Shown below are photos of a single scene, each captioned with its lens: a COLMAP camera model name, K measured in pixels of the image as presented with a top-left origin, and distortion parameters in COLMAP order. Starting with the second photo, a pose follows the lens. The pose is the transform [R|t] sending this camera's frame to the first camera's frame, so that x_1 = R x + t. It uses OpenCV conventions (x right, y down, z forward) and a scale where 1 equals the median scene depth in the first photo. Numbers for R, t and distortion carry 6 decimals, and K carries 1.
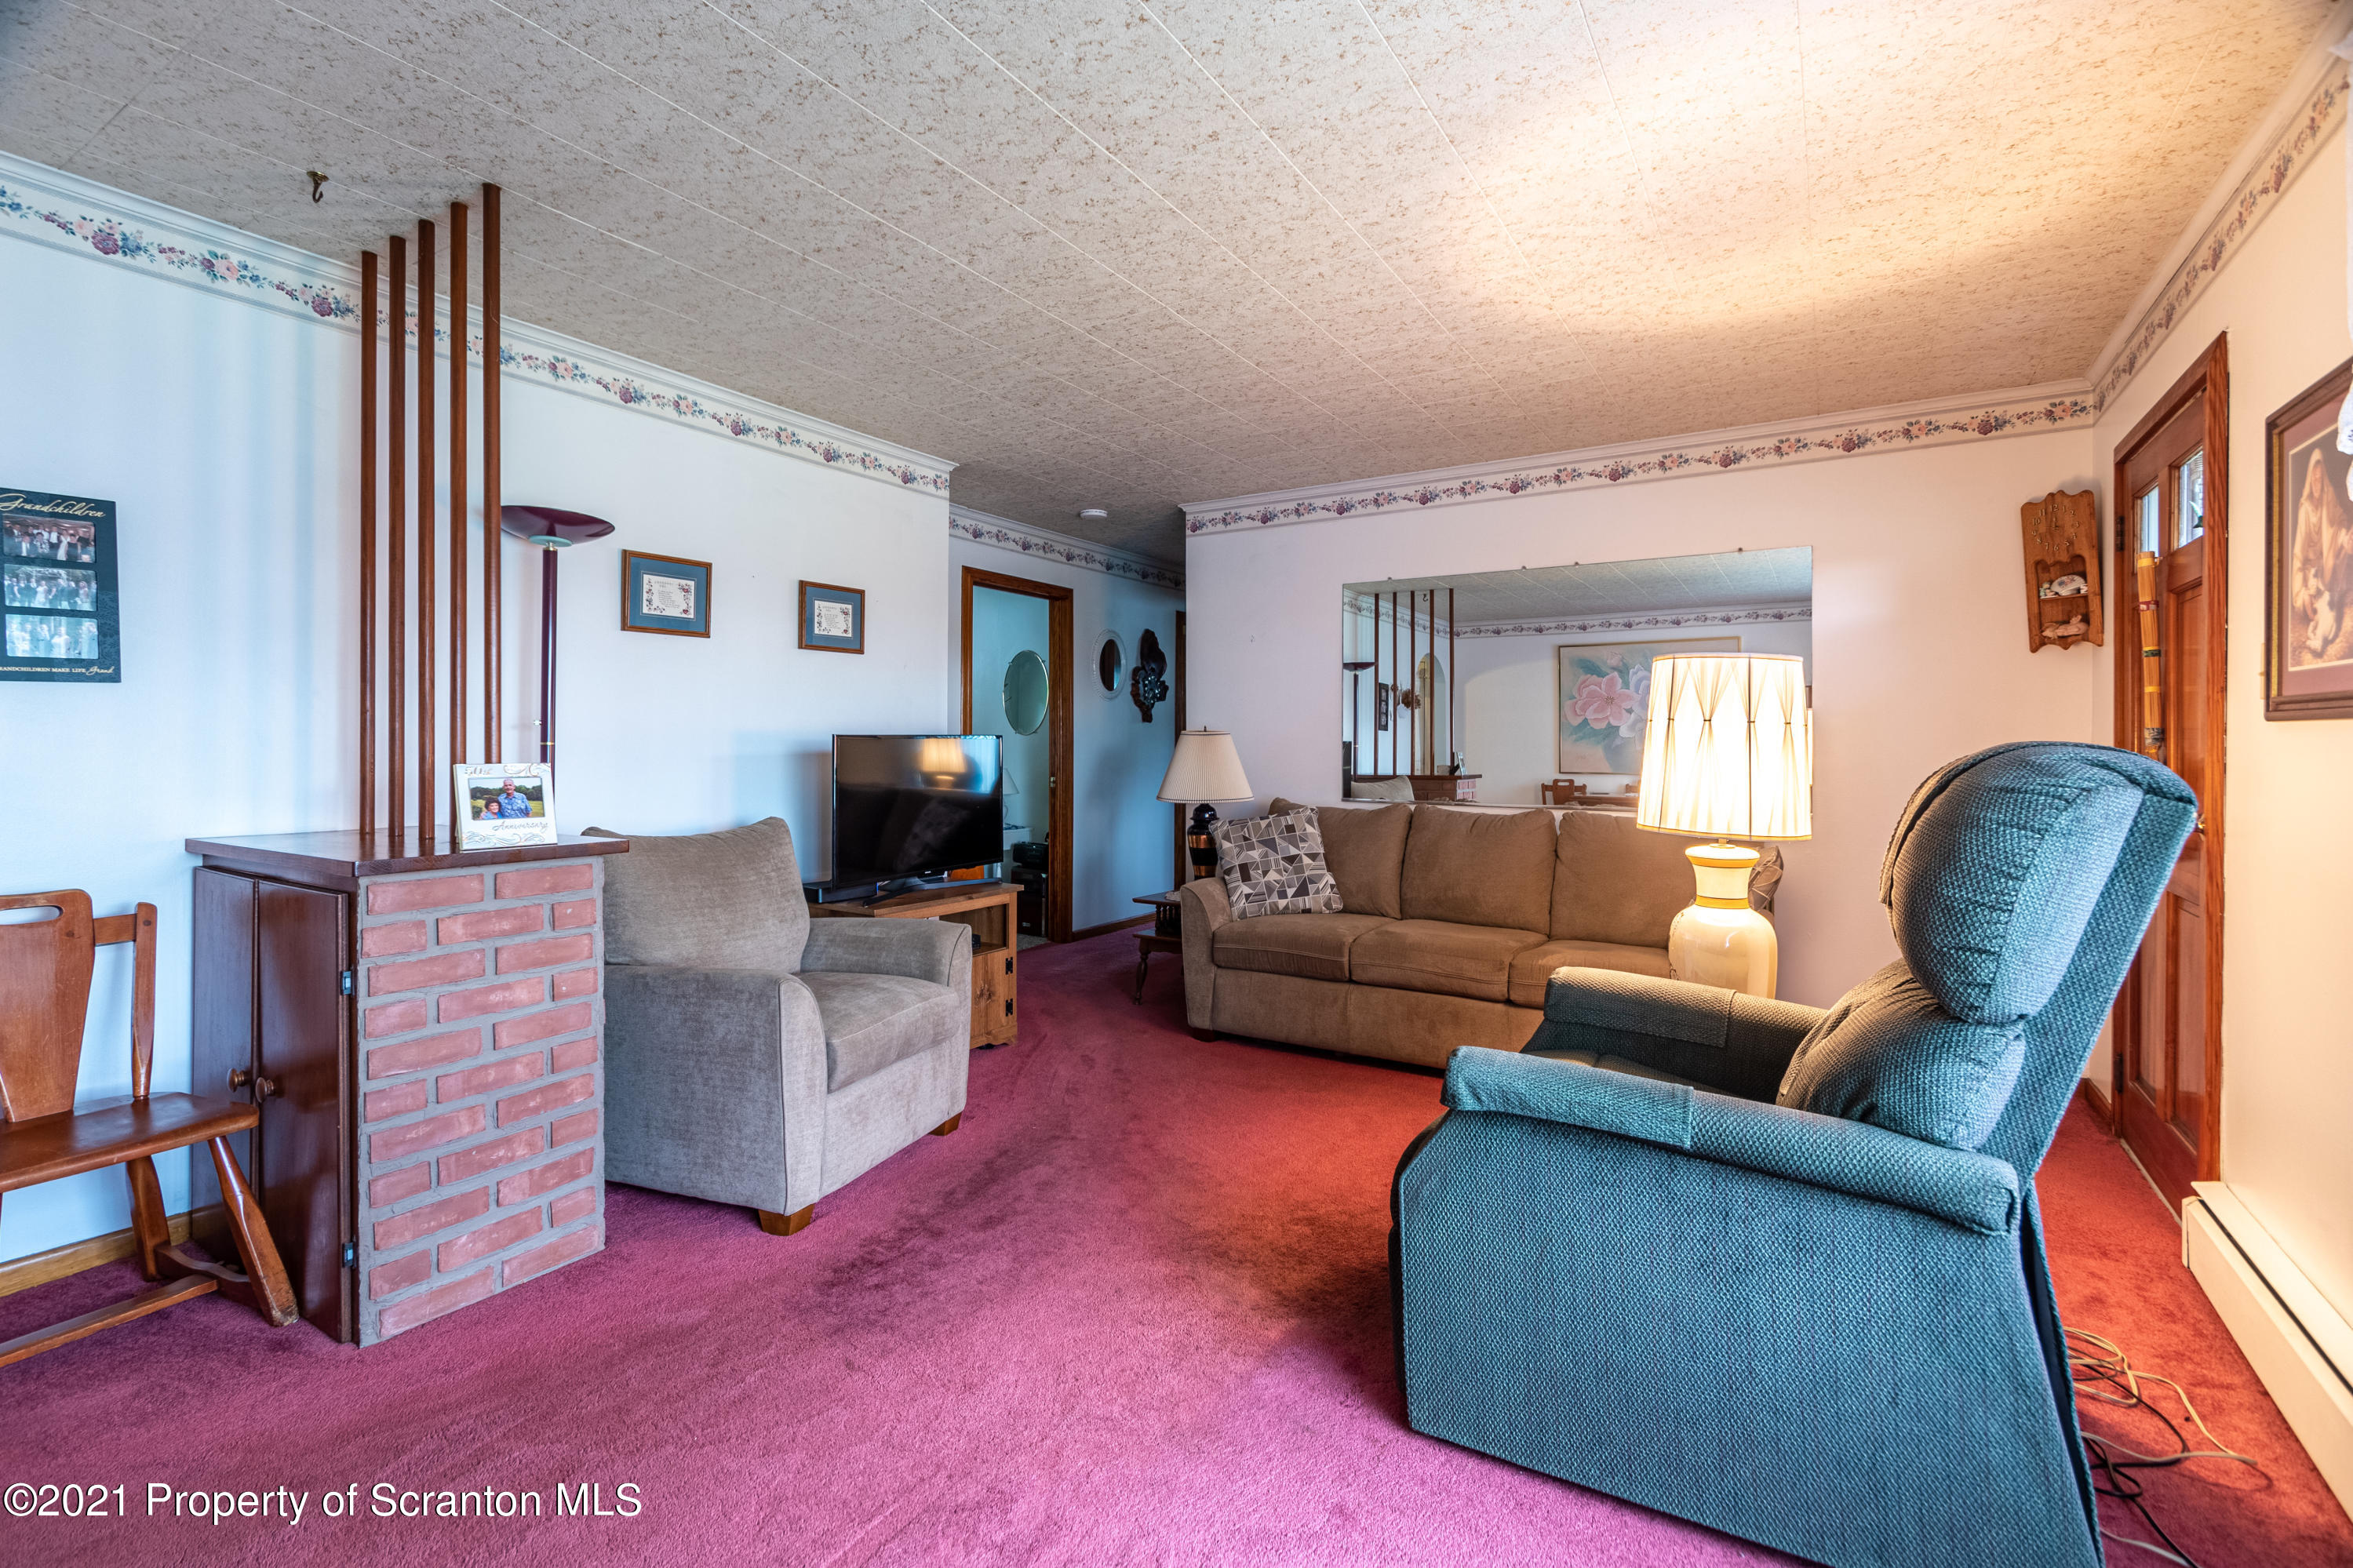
lens RADIAL K [[1046.7, 0, 1181.2], [0, 1046.7, 753.0], [0, 0, 1]] dist [-0.000644, -0.000111]
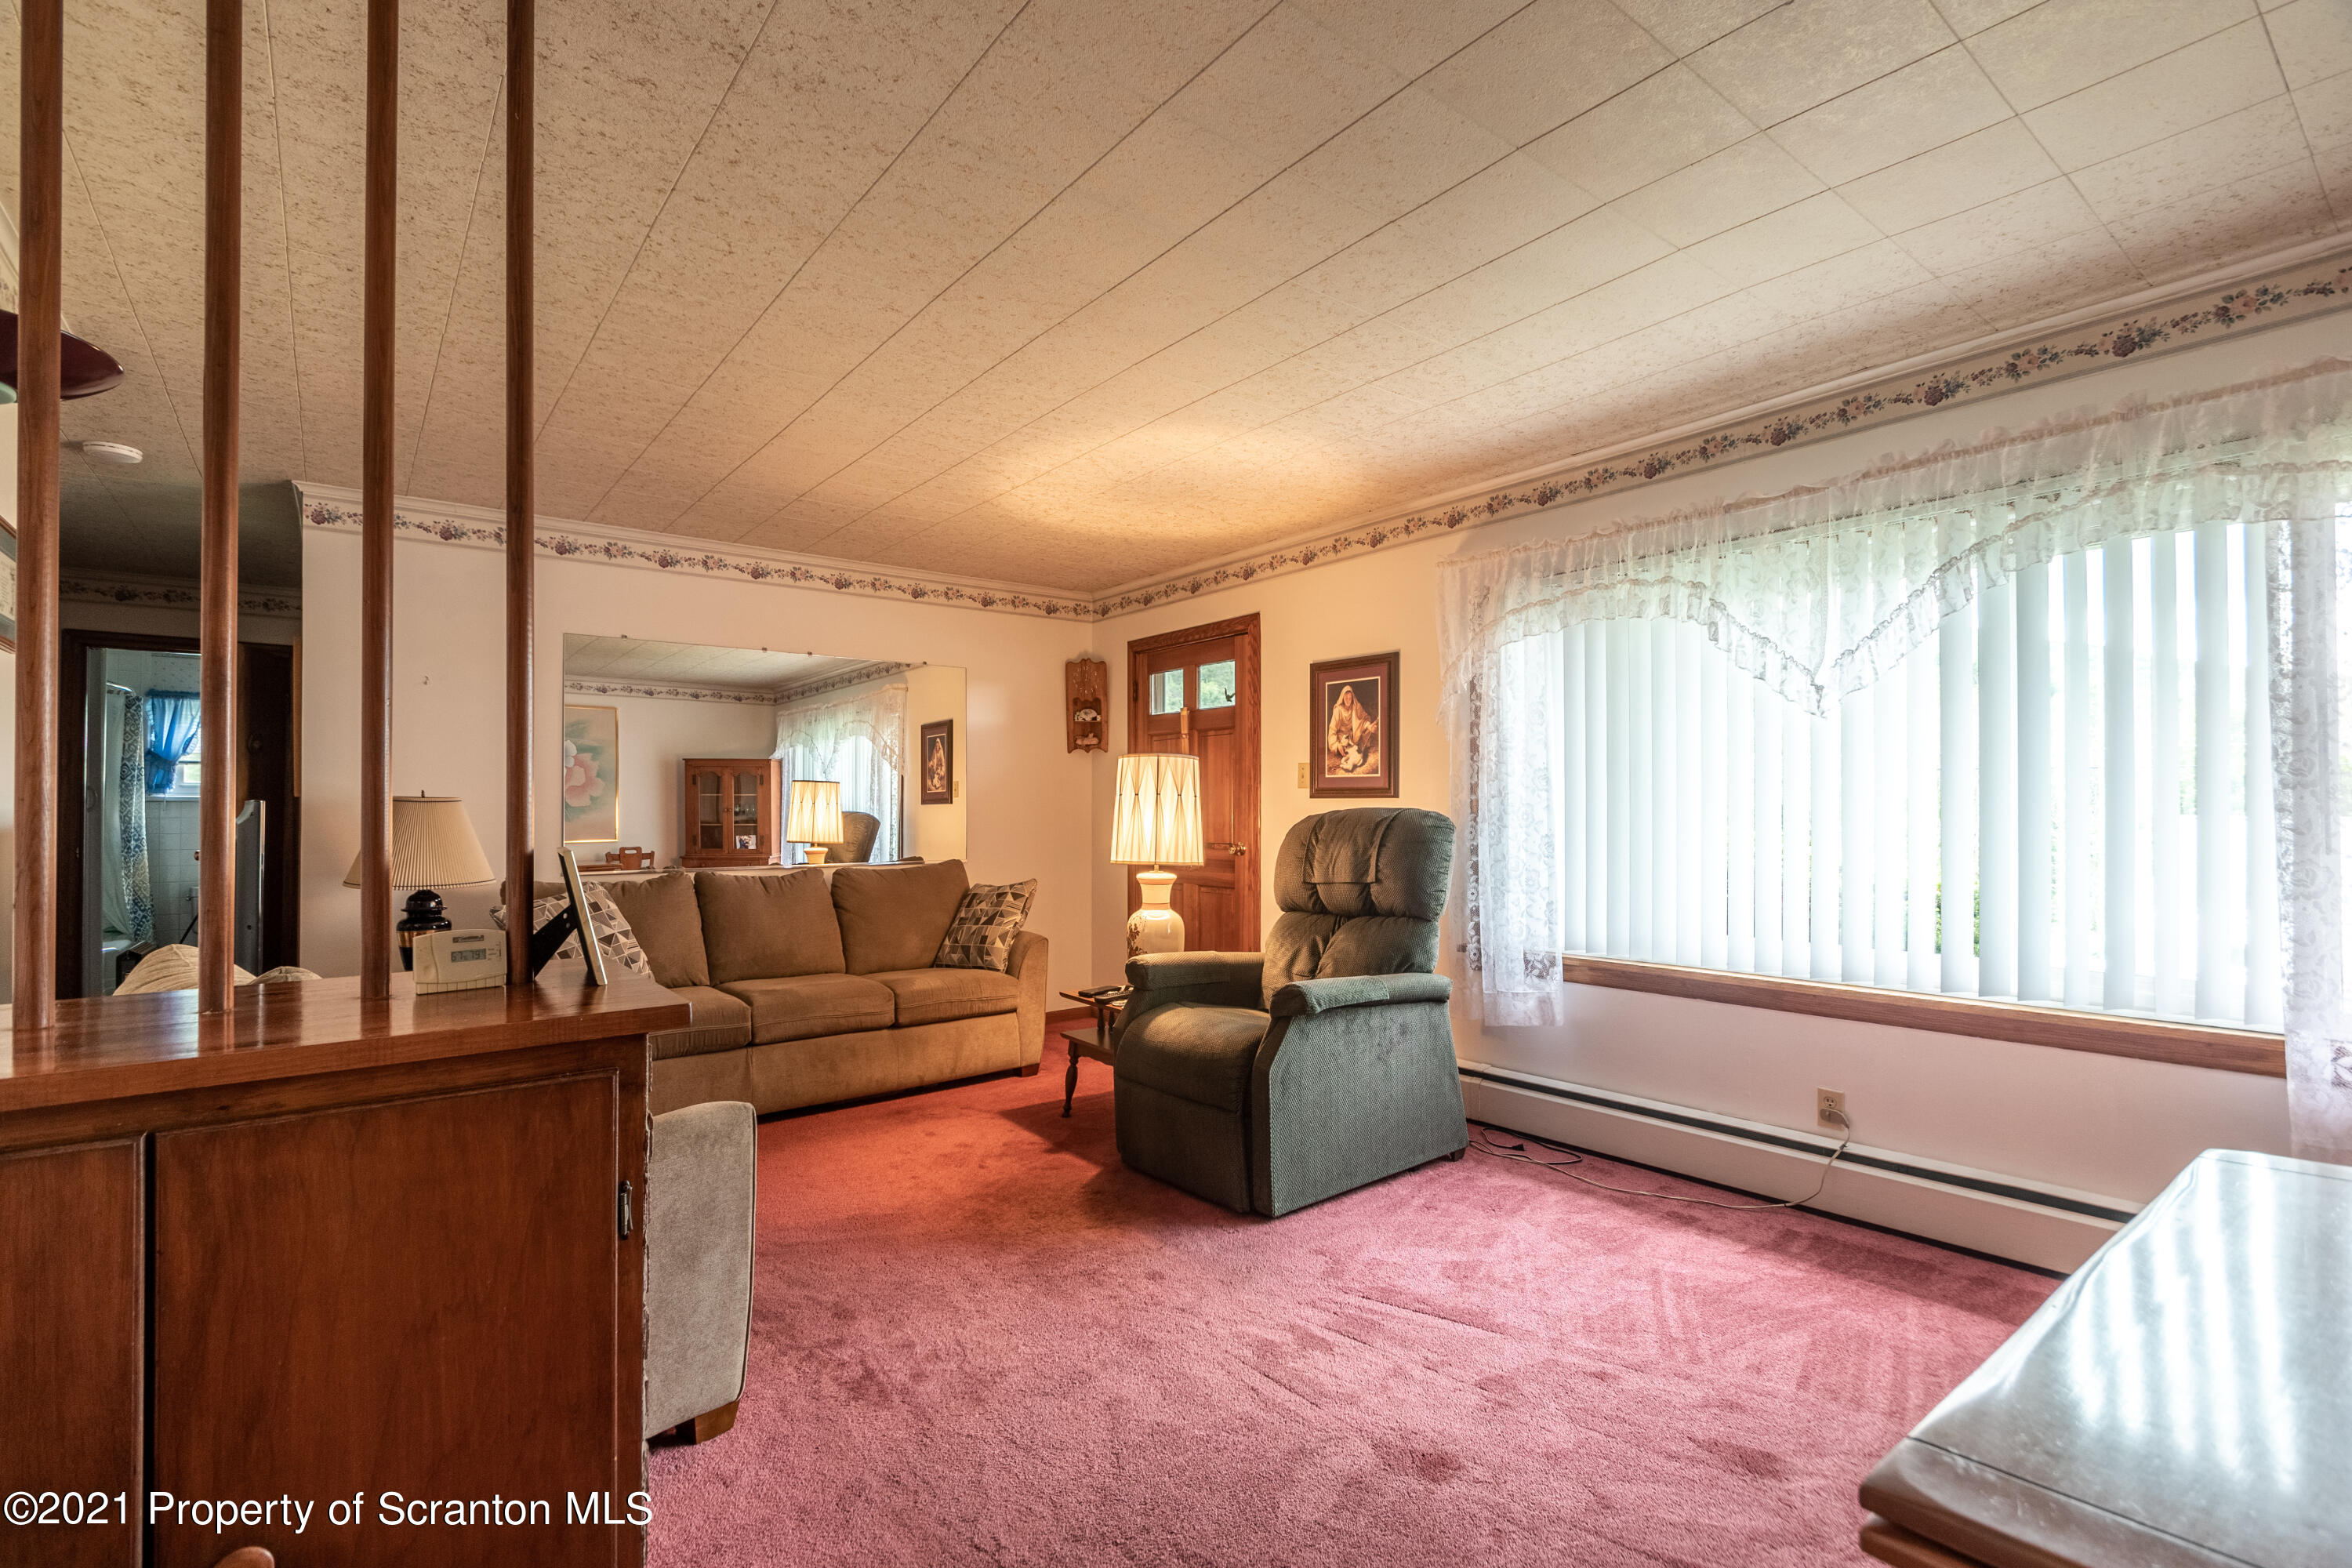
lens RADIAL K [[1072.6, 0, 1160.7], [0, 1072.6, 812.1], [0, 0, 1]] dist [0.002510, 0.000133]
pose [[0.347999, -0.006852, 0.937470, -0.785266], [0.013138, 0.999911, 0.002431, -0.005869], [-0.937403, 0.011471, 0.348058, 0.305244]]
